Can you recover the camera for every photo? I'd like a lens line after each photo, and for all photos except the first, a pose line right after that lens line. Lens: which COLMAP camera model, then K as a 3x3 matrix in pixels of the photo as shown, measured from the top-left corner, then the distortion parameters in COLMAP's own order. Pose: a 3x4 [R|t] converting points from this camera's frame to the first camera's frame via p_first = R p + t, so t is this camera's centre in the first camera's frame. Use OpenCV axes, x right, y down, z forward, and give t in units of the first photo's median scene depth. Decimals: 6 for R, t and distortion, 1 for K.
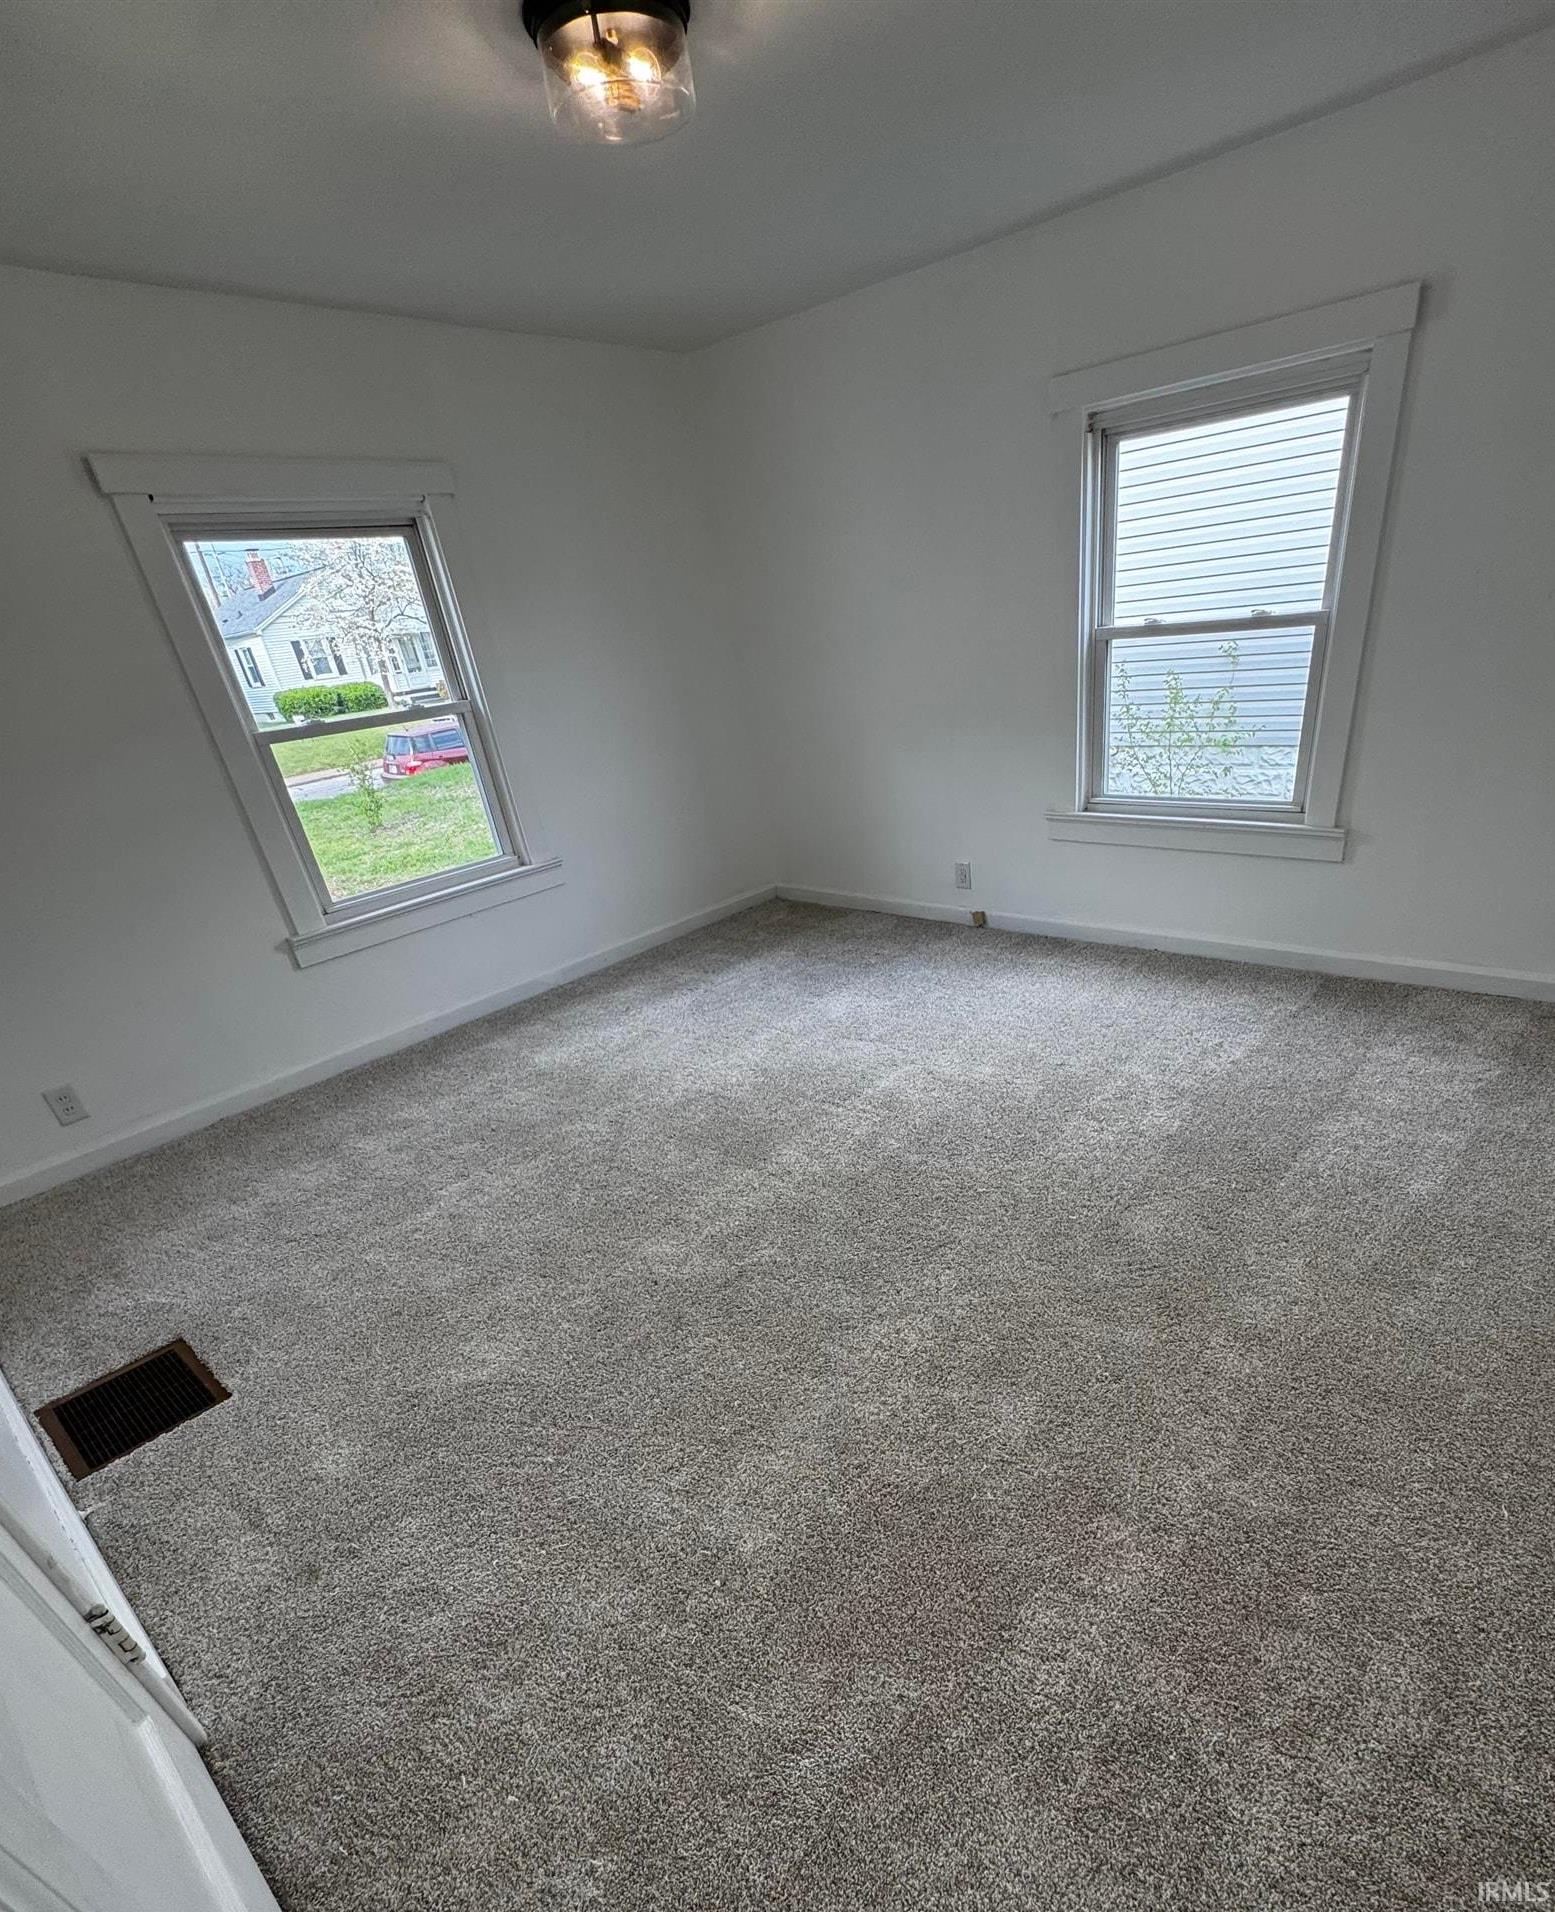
lens RADIAL K [[941.6, 0, 789.6], [0, 941.6, 1169.6], [0, 0, 1]] dist [-0.002434, -0.000012]
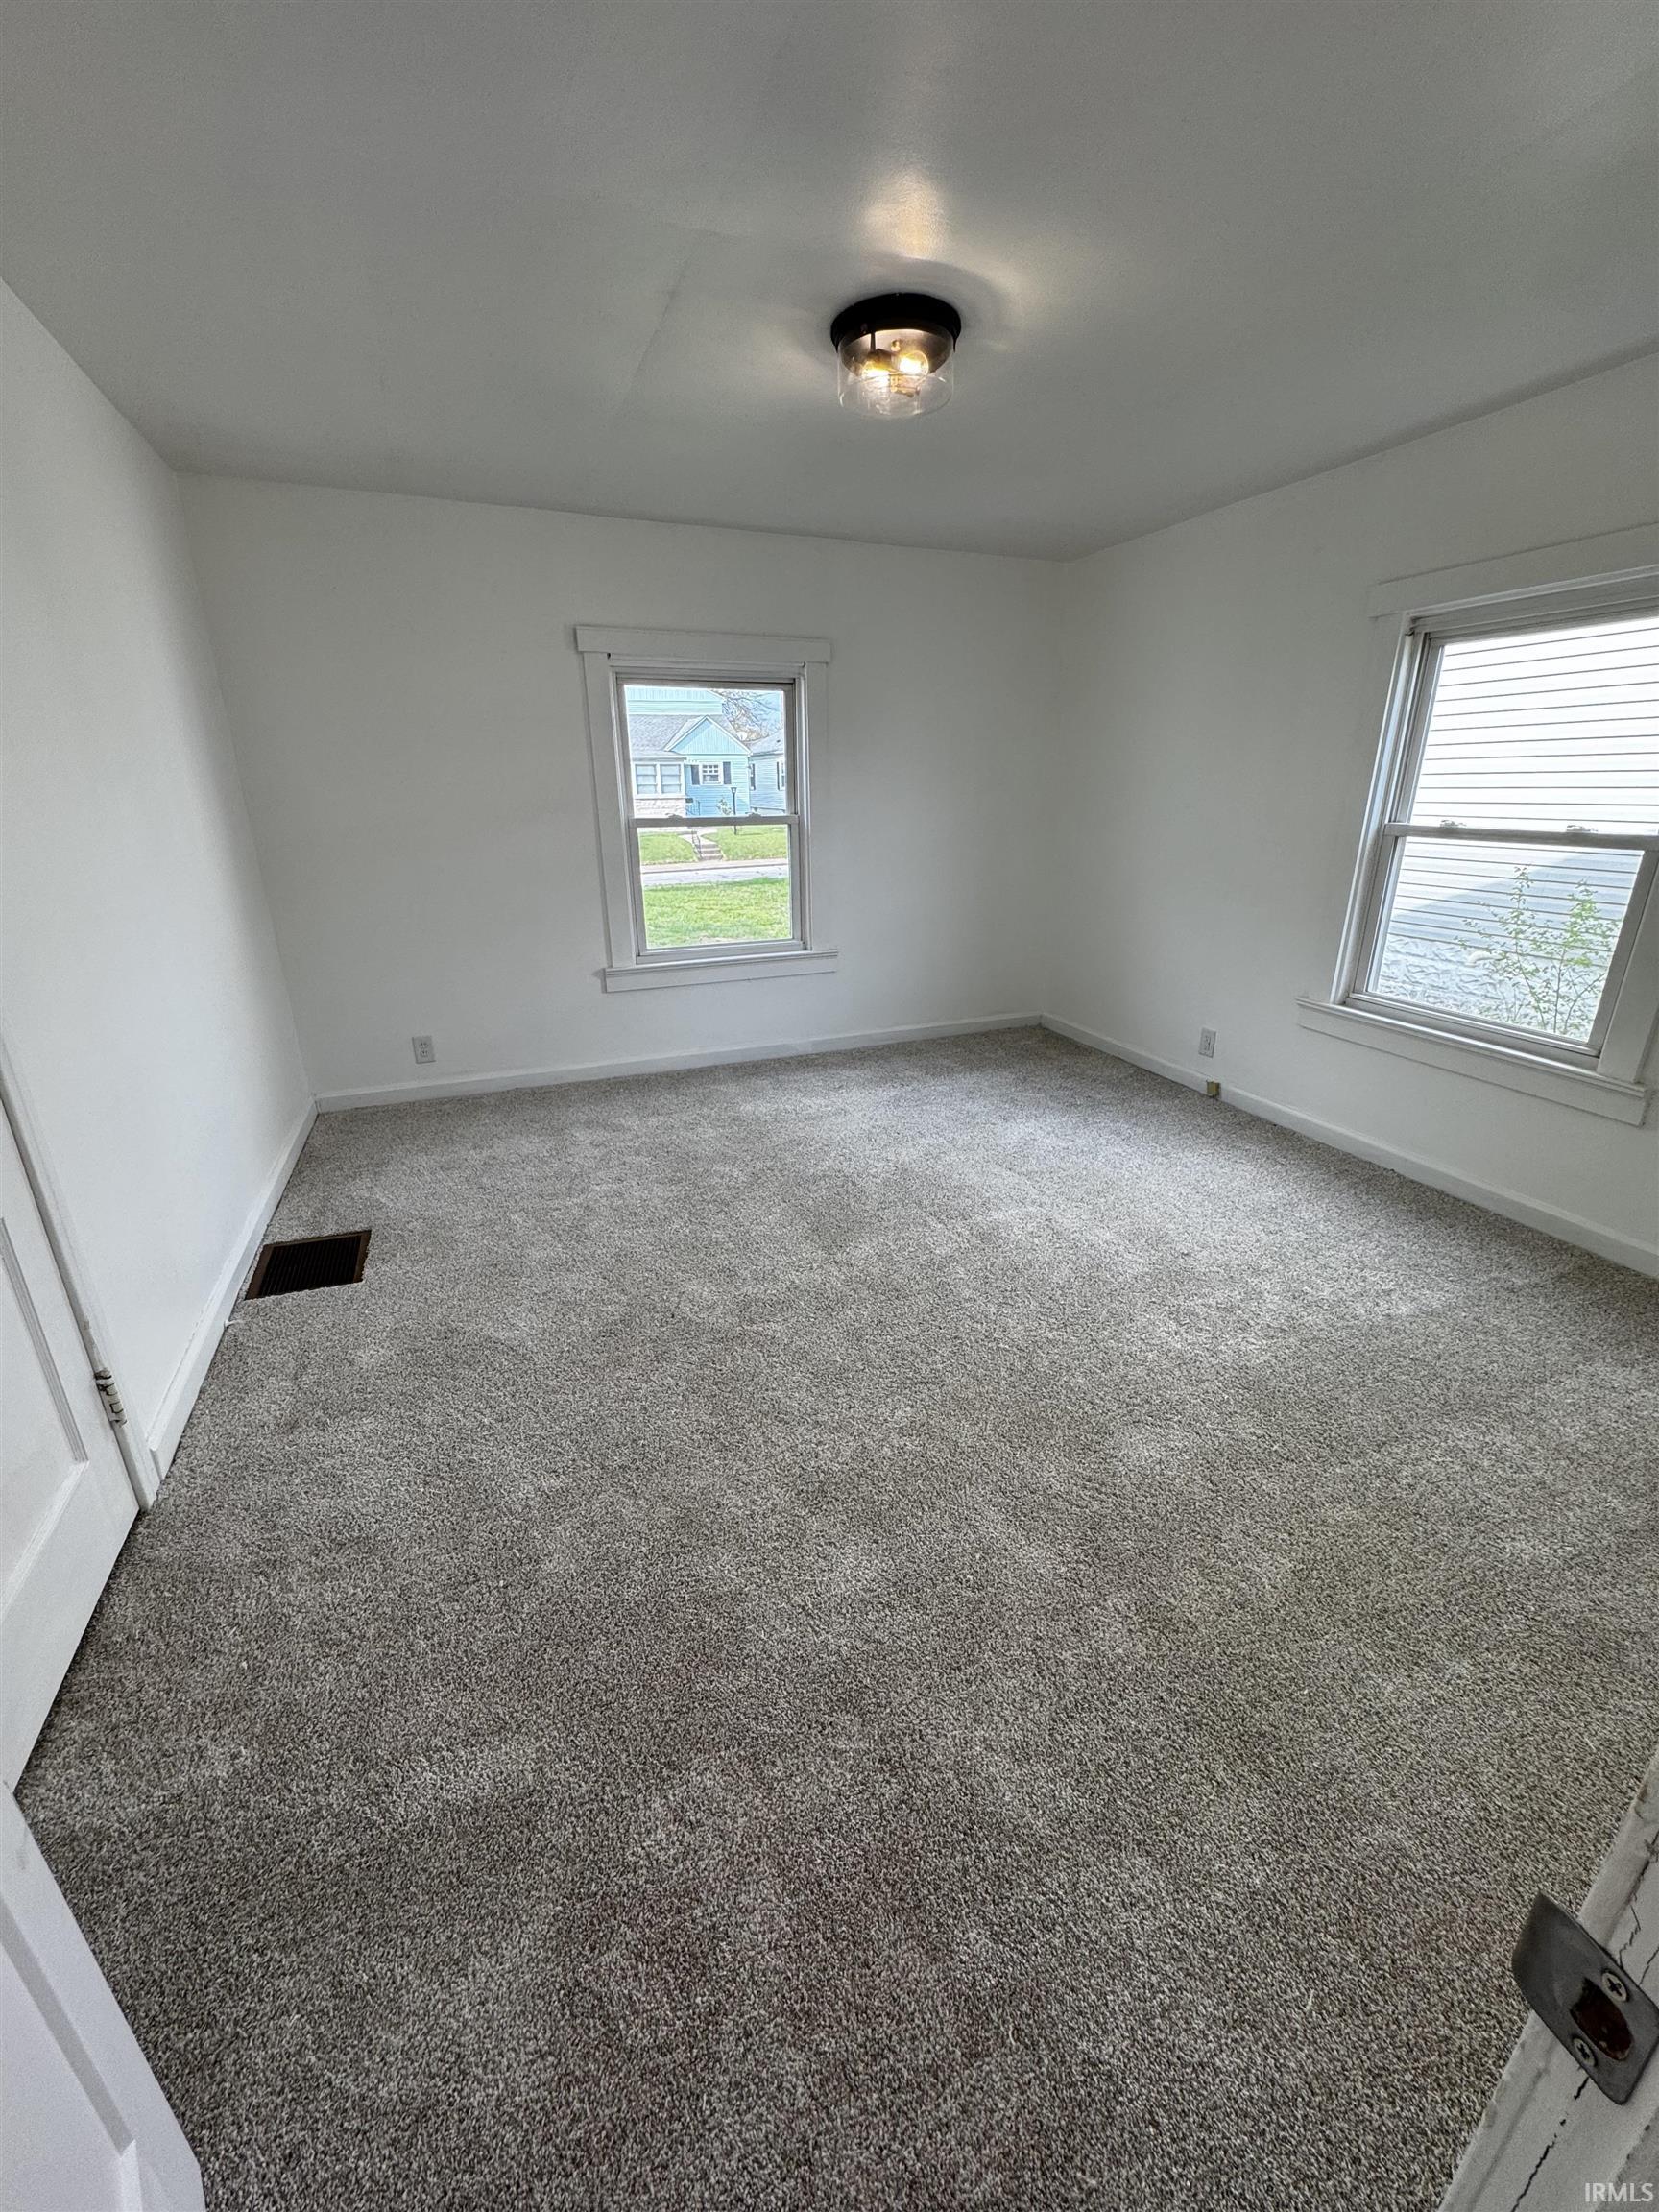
lens RADIAL K [[881.2, 0, 783.5], [0, 881.2, 1100.6], [0, 0, 1]] dist [-0.002815, 0.000311]
pose [[0.873418, 0.252593, -0.416338, 0.308119], [-0.316172, 0.944393, -0.090320, -0.059848], [0.370372, 0.210522, 0.904713, 0.056898]]
